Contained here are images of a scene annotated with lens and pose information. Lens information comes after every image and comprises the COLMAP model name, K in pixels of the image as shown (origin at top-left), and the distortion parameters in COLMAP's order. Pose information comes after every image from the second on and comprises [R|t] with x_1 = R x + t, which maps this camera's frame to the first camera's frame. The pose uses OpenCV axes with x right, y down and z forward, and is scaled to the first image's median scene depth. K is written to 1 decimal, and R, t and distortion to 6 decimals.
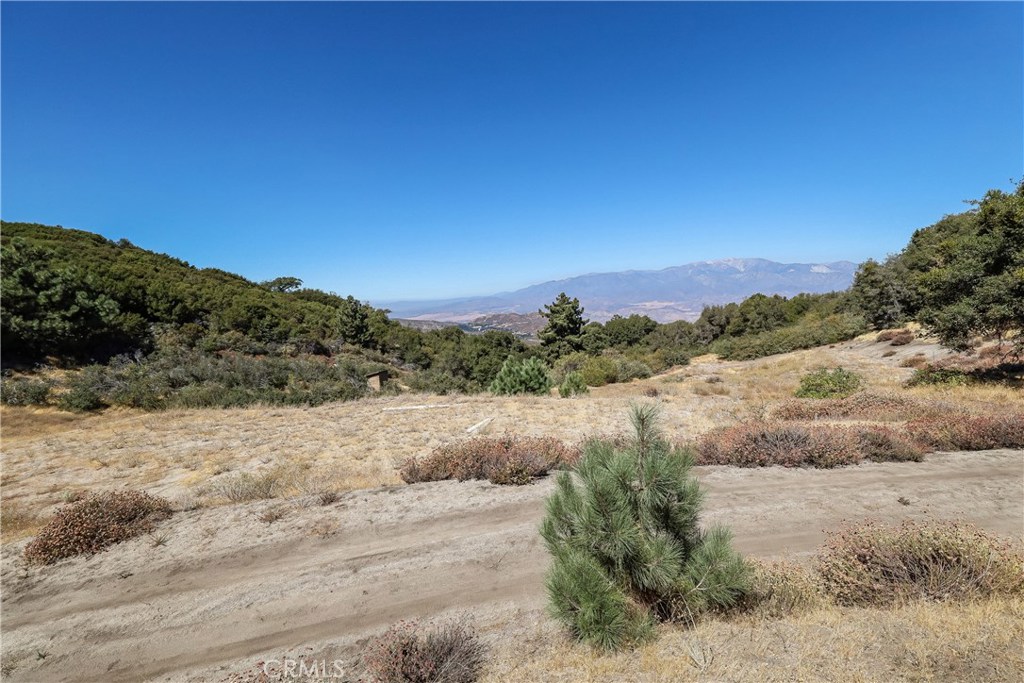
lens RADIAL K [[454.9, 0, 520.4], [0, 454.9, 342.3], [0, 0, 1]] dist [-0.004760, 0.000093]
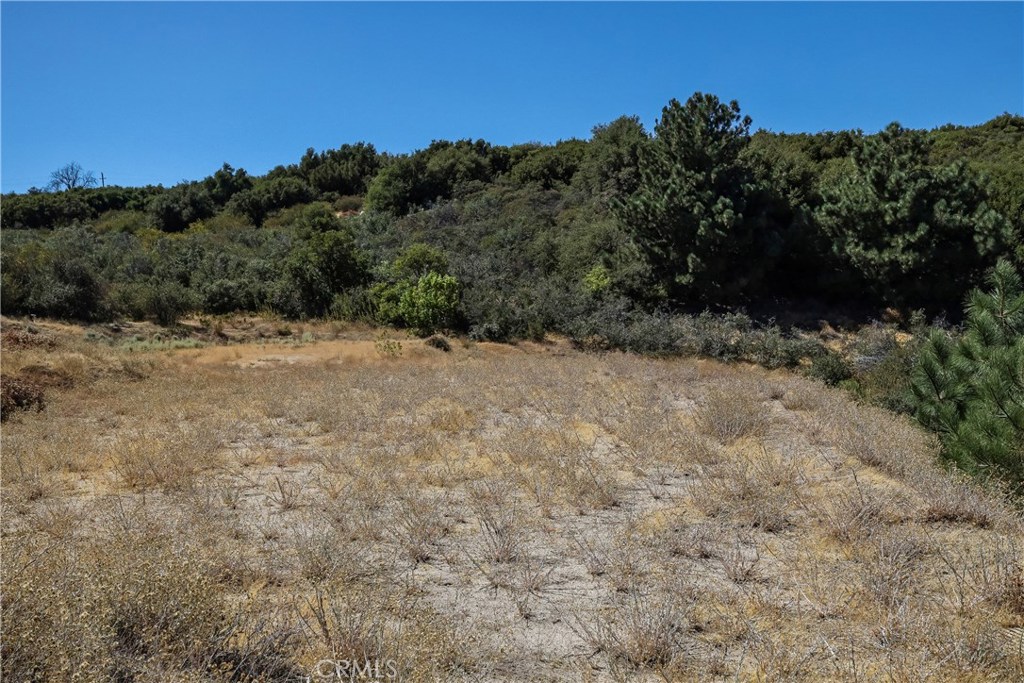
lens RADIAL K [[989.6, 0, 517.2], [0, 989.6, 340.4], [0, 0, 1]] dist [0.002582, 0.000000]
pose [[0.019085, 0.054666, -0.998322, 0.161004], [-0.065562, 0.996424, 0.053308, 0.019625], [0.997666, 0.064434, 0.022600, 0.257106]]
